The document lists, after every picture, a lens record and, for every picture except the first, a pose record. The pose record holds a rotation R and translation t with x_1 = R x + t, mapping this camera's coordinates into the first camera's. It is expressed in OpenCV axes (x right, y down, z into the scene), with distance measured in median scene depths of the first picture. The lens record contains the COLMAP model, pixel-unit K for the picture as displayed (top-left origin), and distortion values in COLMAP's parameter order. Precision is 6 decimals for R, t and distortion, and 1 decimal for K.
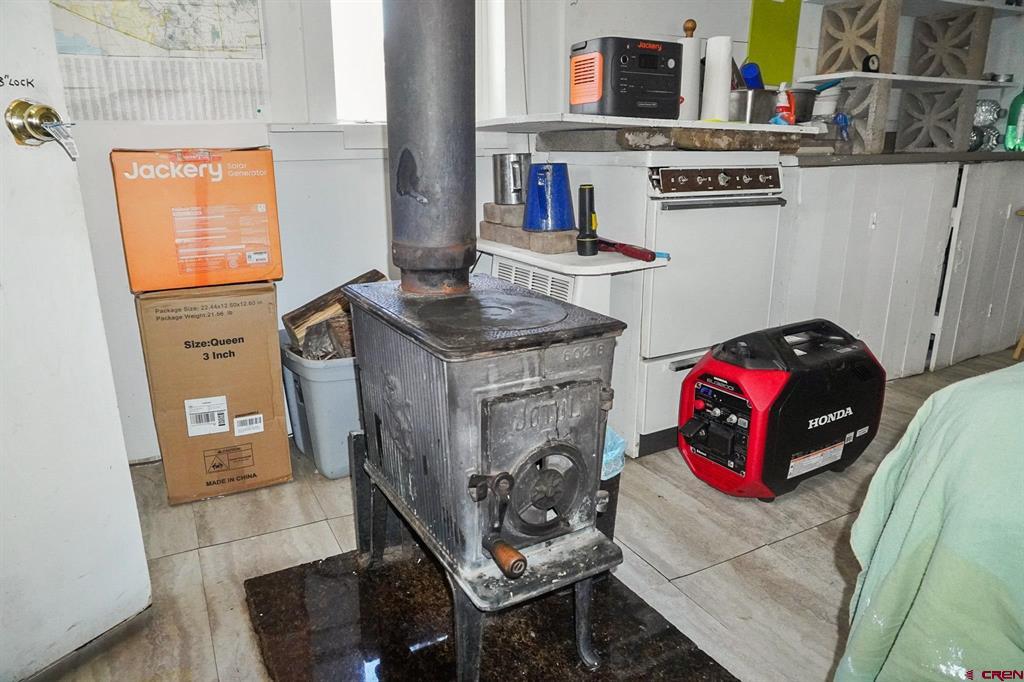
lens RADIAL K [[683.5, 0, 510.4], [0, 683.5, 339.1], [0, 0, 1]] dist [-0.049041, 0.035712]
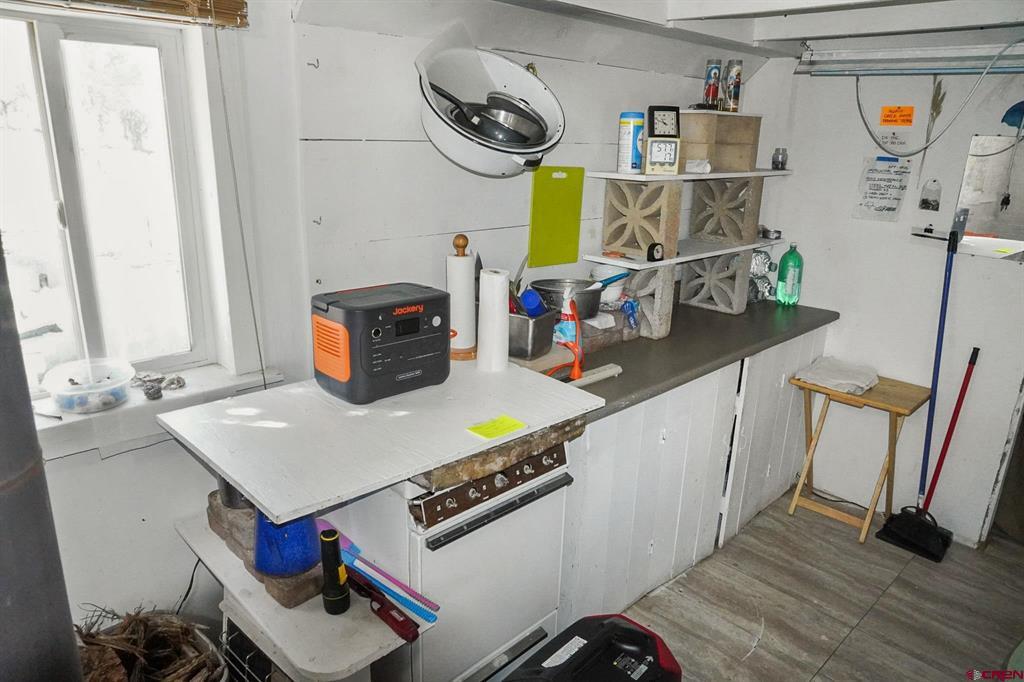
lens RADIAL K [[683.5, 0, 510.4], [0, 683.5, 339.1], [0, 0, 1]] dist [-0.049041, 0.035712]
pose [[0.961472, -0.047396, 0.270785, 0.077333], [0.041081, 0.998736, 0.028946, -0.321026], [-0.271815, -0.016707, 0.962204, 0.137985]]
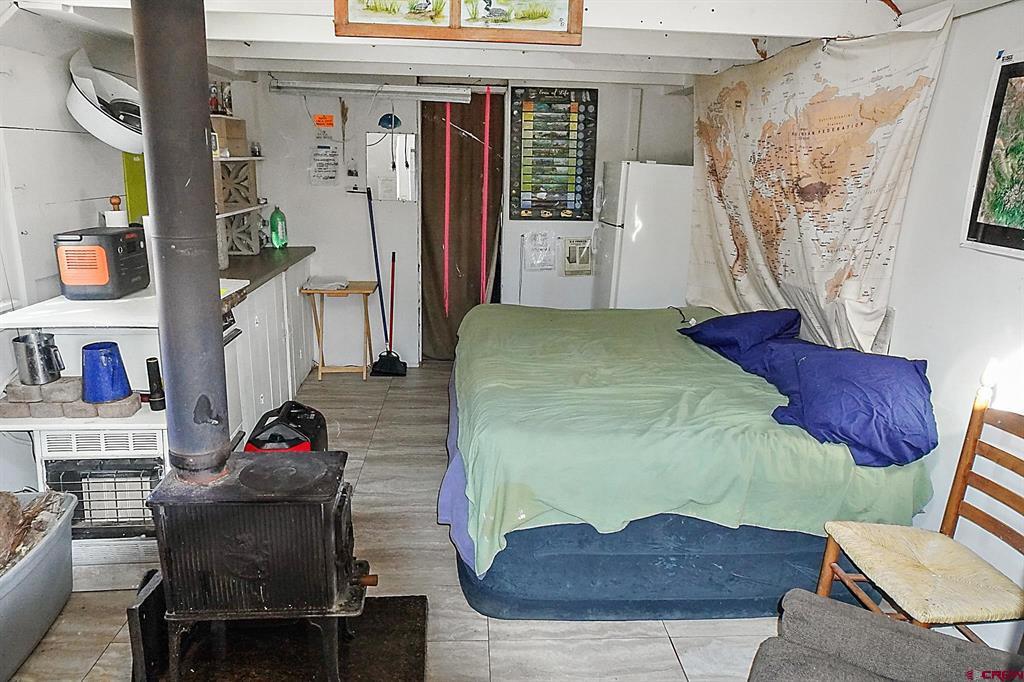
lens RADIAL K [[683.5, 0, 510.4], [0, 683.5, 339.1], [0, 0, 1]] dist [-0.049041, 0.035712]
pose [[0.412669, -0.218000, 0.884409, -0.517469], [0.222108, 0.965714, 0.134405, -0.197764], [-0.883387, 0.140970, 0.446940, -0.137924]]
